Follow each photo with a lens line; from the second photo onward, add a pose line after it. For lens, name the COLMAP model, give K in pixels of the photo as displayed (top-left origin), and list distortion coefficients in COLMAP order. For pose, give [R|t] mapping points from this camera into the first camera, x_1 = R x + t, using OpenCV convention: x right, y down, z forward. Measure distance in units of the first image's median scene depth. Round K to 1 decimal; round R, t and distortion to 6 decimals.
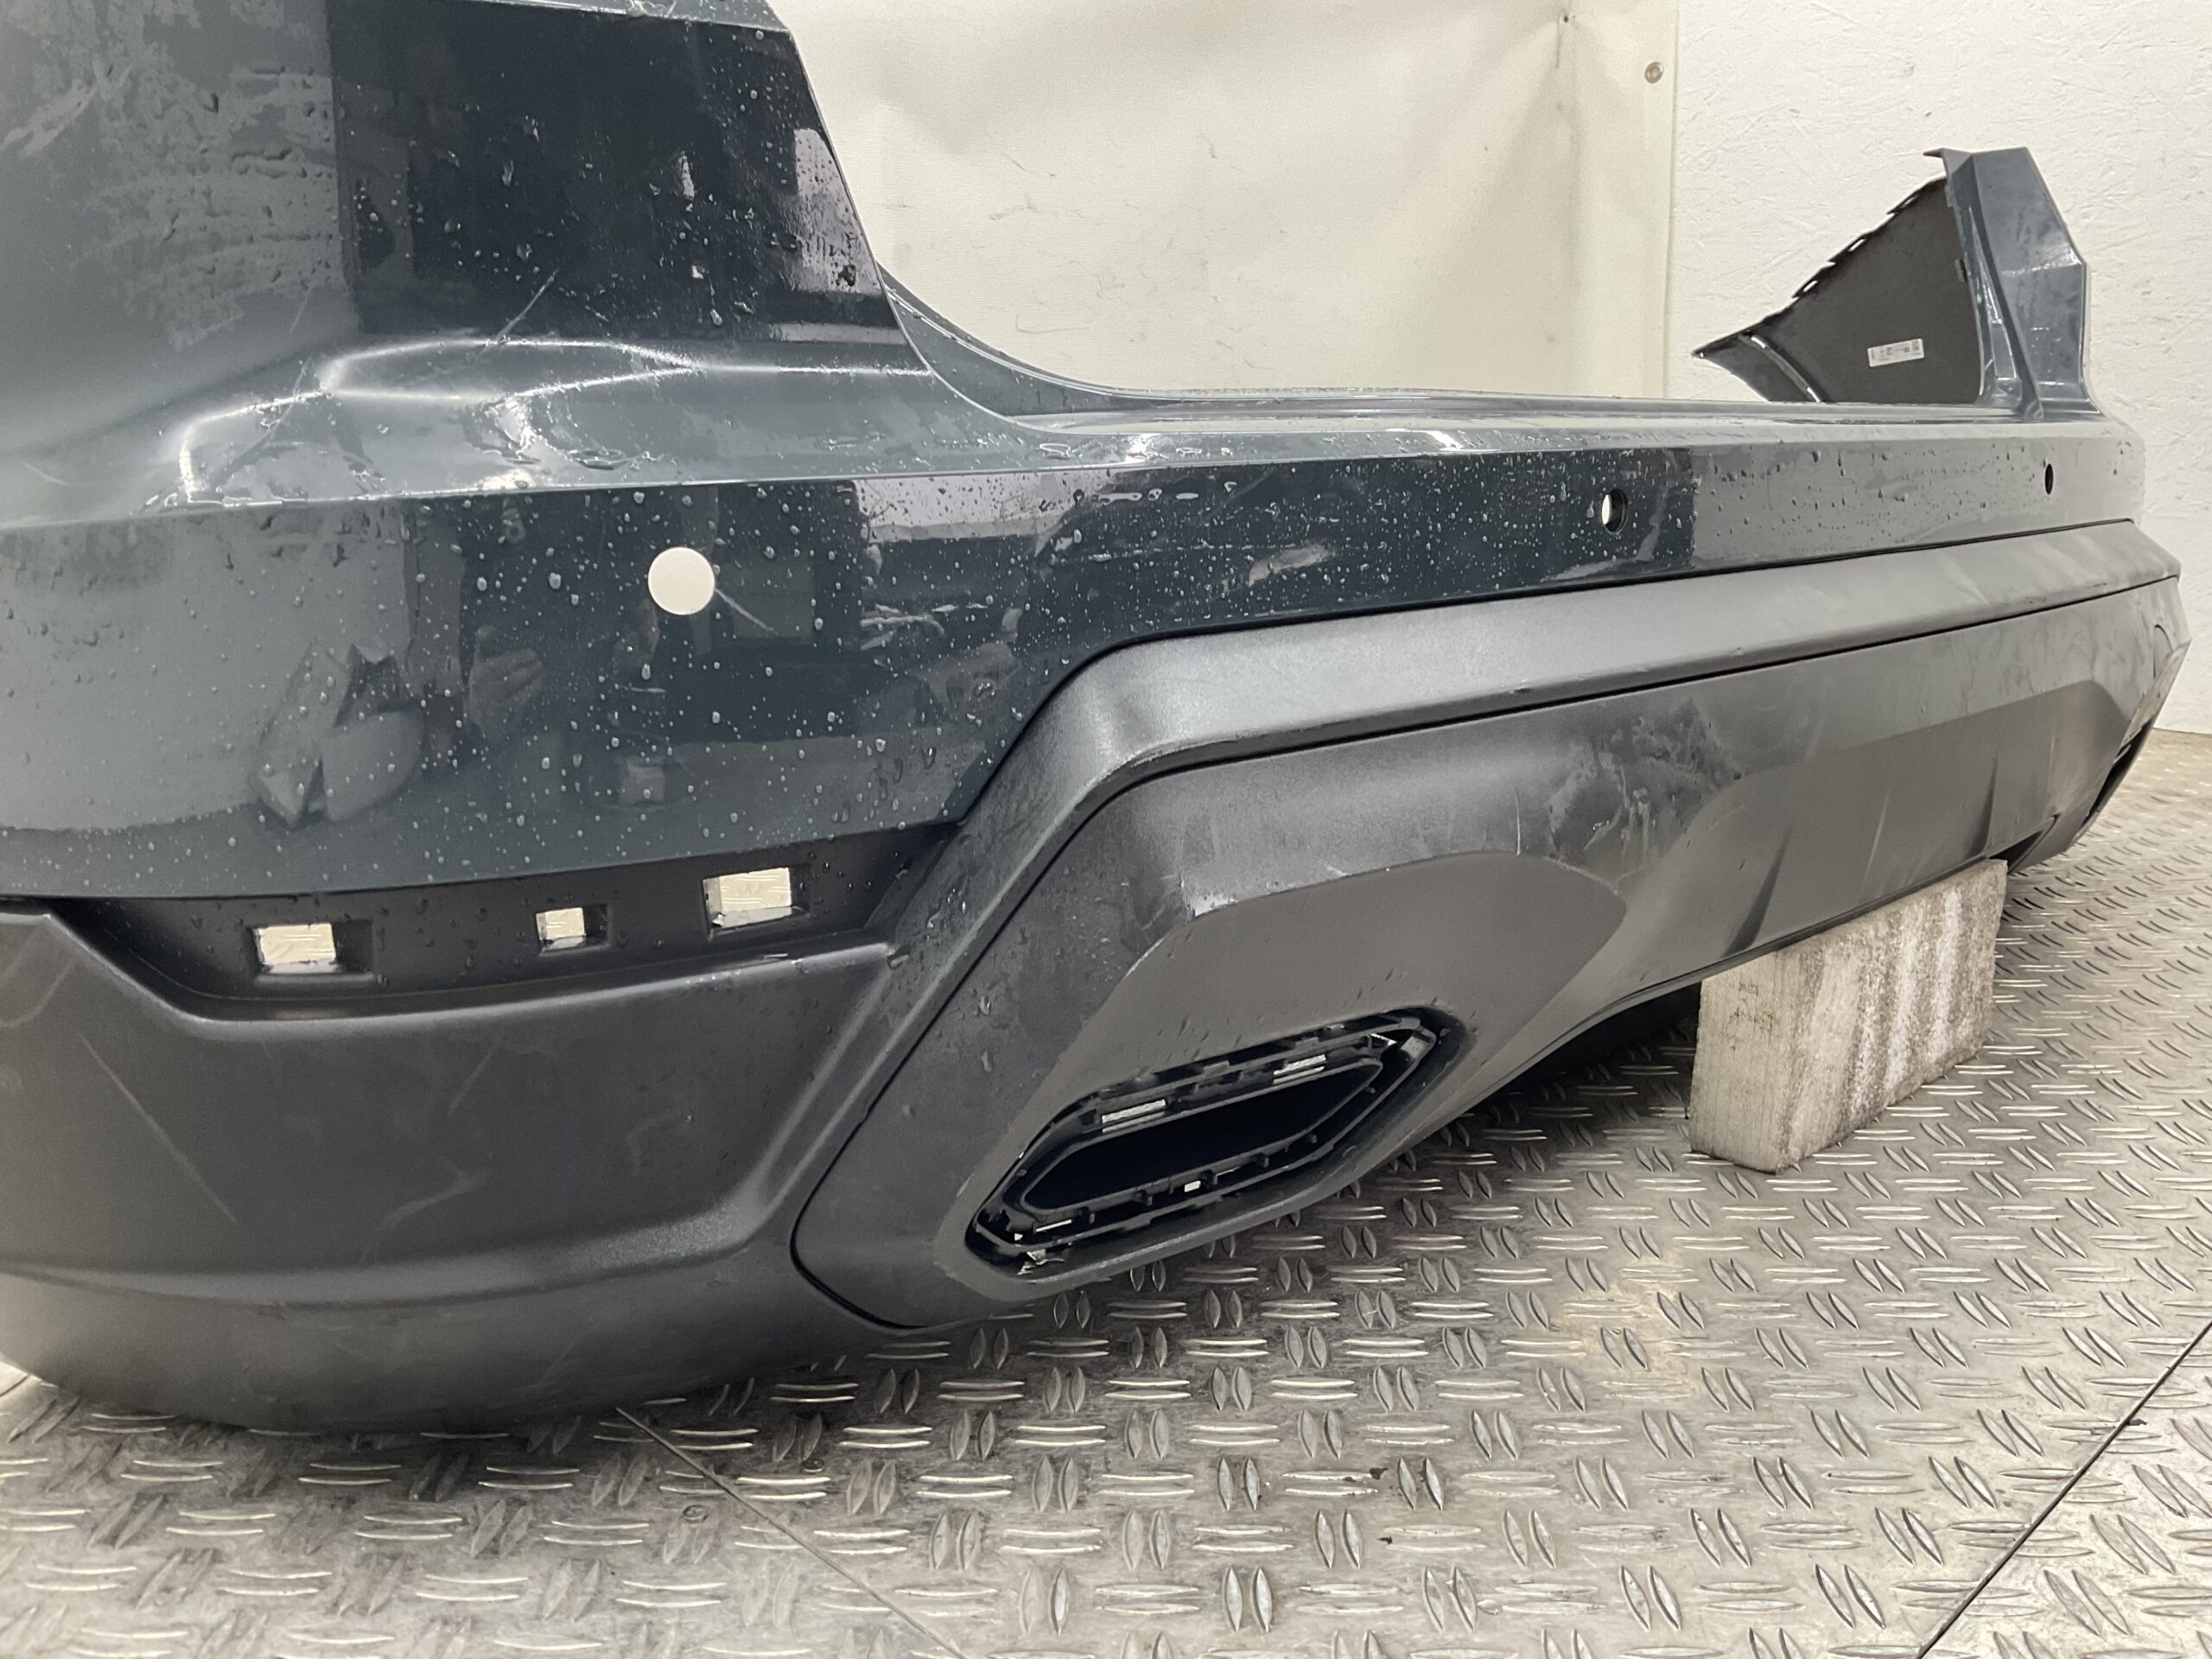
lens RADIAL K [[1864.6, 0, 1106.0], [0, 1864.6, 829.5], [0, 0, 1]] dist [0.063970, -0.103125]
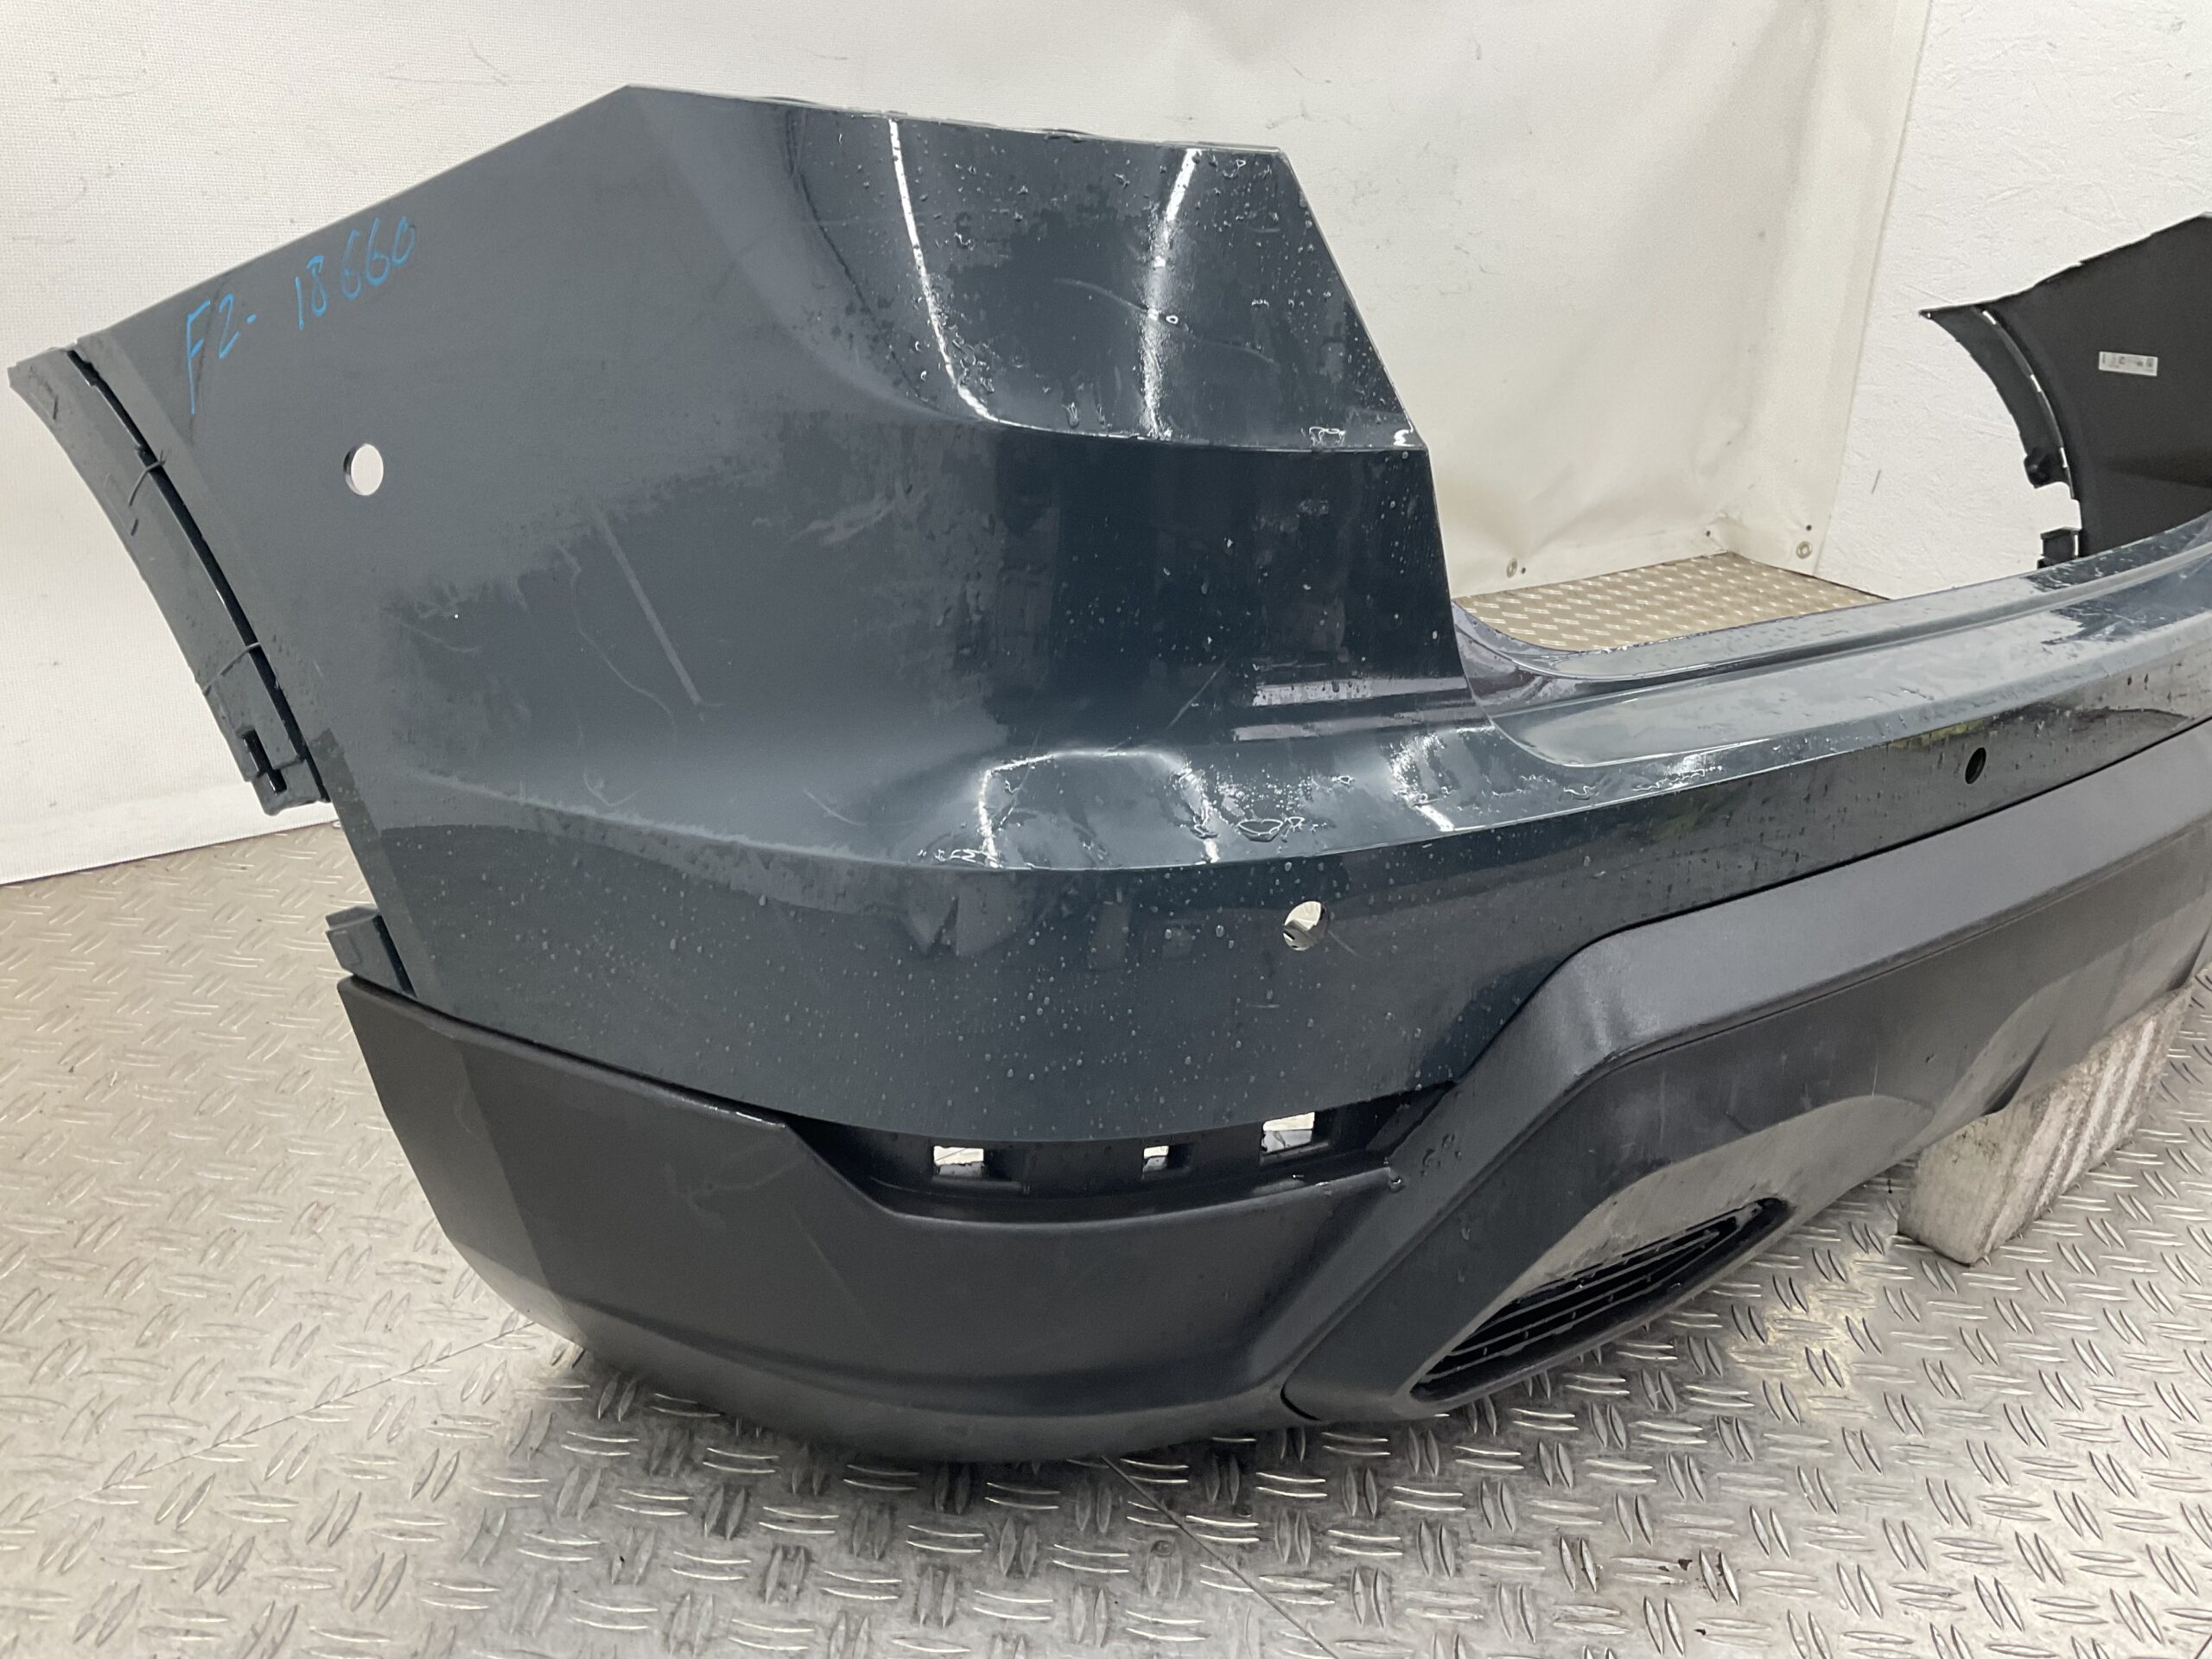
lens RADIAL K [[1872.1, 0, 1106.0], [0, 1872.1, 829.5], [0, 0, 1]] dist [0.073167, -0.112204]
pose [[0.994423, 0.105096, 0.008786, -0.311851], [-0.105024, 0.979259, 0.173270, -0.328771], [0.009606, -0.173227, 0.984835, -0.181707]]
